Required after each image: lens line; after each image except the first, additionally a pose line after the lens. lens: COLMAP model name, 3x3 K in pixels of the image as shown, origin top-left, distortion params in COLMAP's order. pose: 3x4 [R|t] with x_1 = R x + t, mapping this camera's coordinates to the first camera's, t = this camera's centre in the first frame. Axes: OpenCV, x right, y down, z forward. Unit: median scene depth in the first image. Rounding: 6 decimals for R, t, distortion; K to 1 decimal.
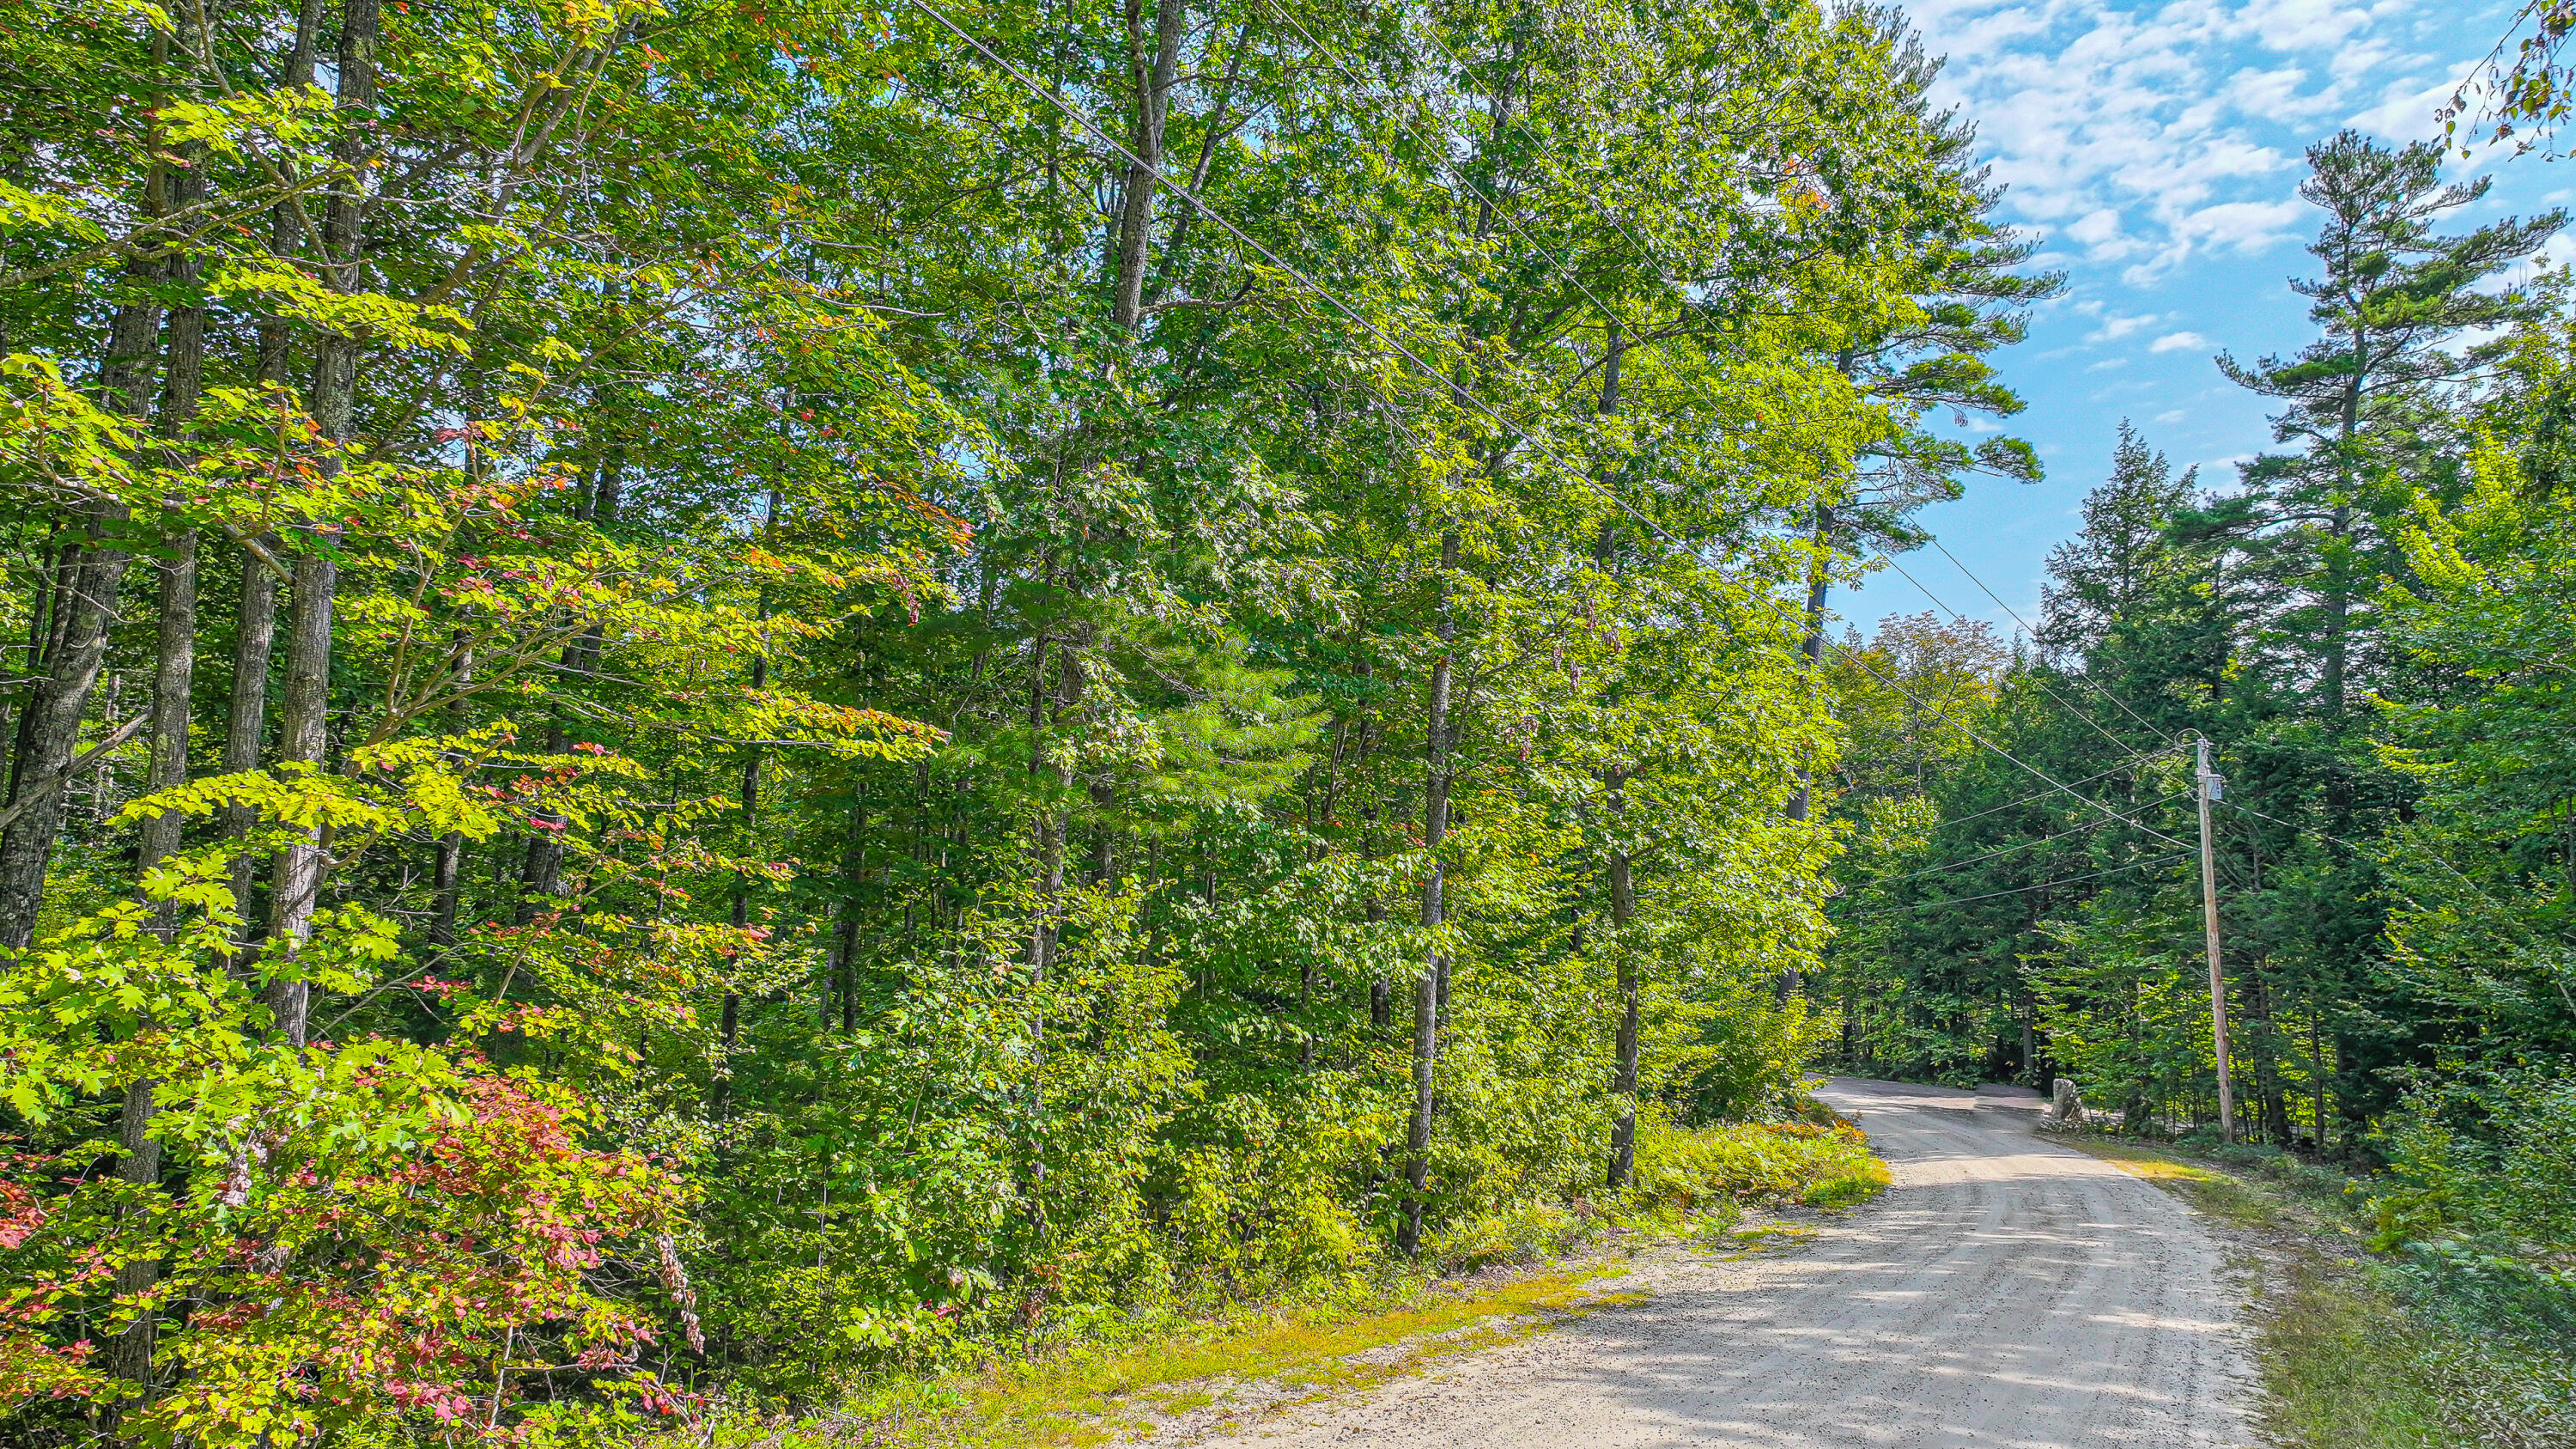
lens RADIAL K [[1795.8, 0, 1288.0], [0, 1795.8, 724.5], [0, 0, 1]] dist [-0.008917, 0.018383]
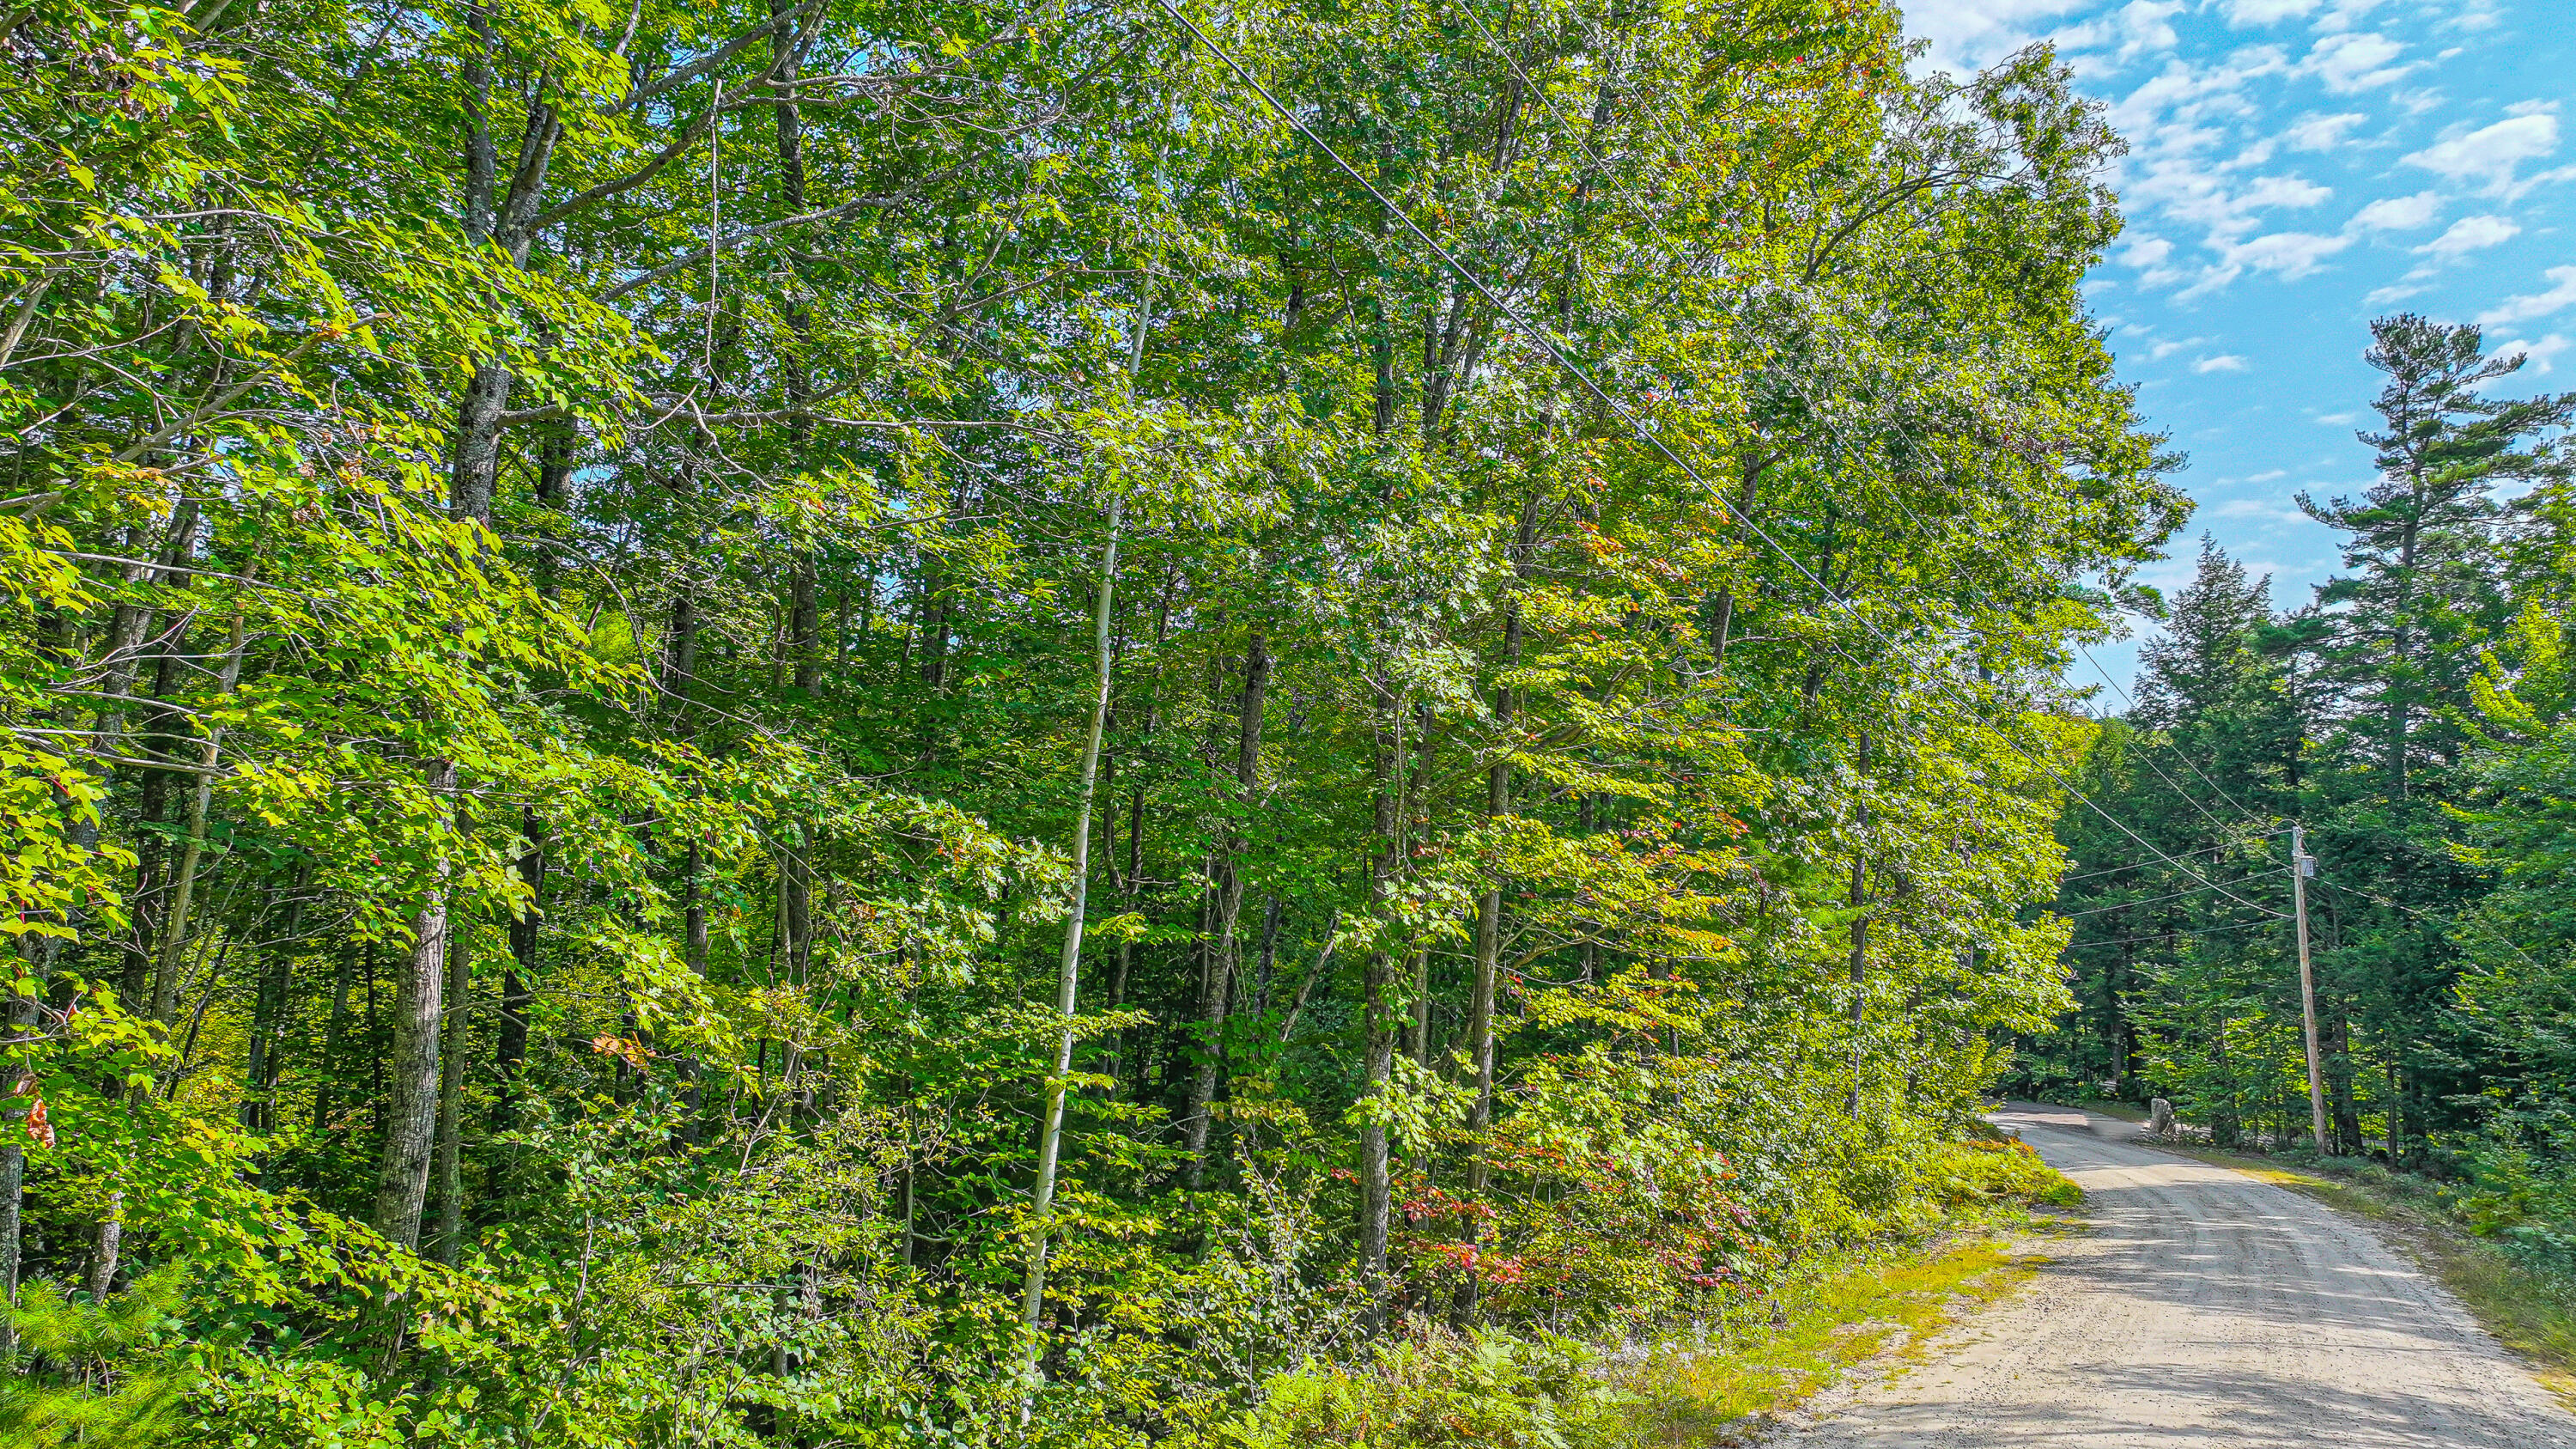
lens RADIAL K [[1795.8, 0, 1288.0], [0, 1795.8, 724.5], [0, 0, 1]] dist [-0.008917, 0.018383]
pose [[0.999998, -0.001752, 0.000149, -0.160772], [0.001752, 0.999994, -0.002860, -0.052318], [-0.000144, 0.002860, 0.999996, -0.203403]]
